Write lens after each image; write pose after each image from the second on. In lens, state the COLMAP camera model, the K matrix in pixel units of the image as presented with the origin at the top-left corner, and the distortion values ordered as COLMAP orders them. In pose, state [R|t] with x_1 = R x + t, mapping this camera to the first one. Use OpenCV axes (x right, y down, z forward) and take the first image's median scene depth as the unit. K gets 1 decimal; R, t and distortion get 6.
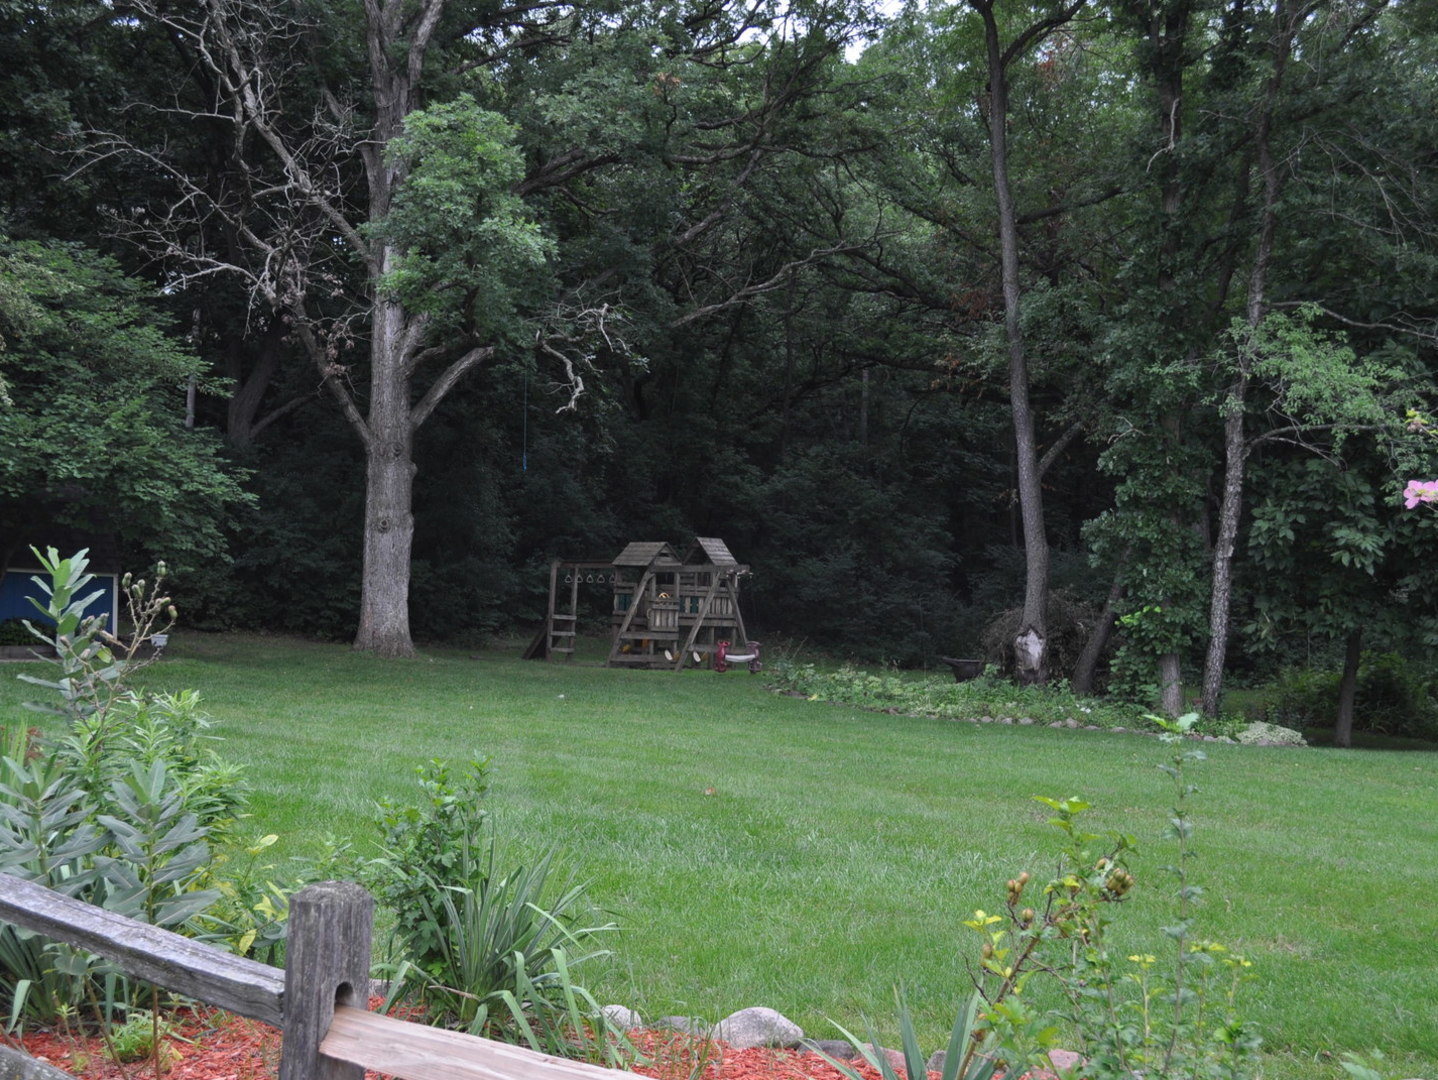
lens RADIAL K [[1506.3, 0, 720.0], [0, 1506.3, 542.1], [0, 0, 1]] dist [0.003861, 0.000000]
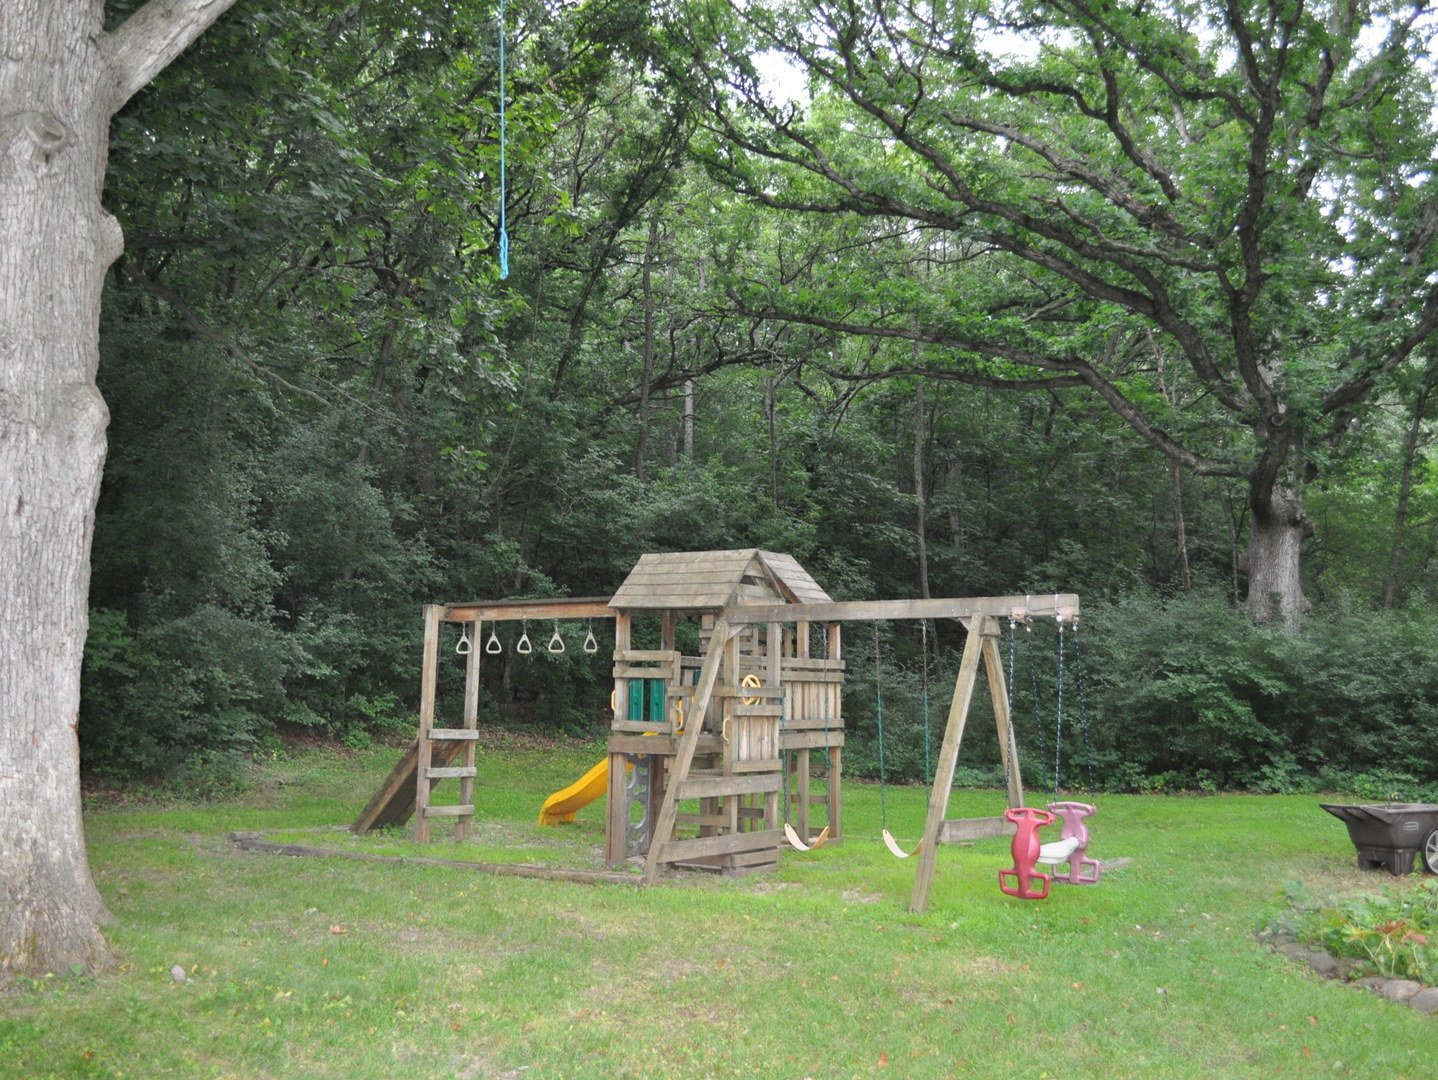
lens RADIAL K [[1421.0, 0, 717.5], [0, 1421.0, 535.6], [0, 0, 1]] dist [-0.026676, 0.000000]
pose [[0.973866, 0.003889, 0.227091, -0.132339], [0.009462, 0.998291, -0.057676, 0.018341], [-0.226927, 0.058317, 0.972164, 0.627036]]
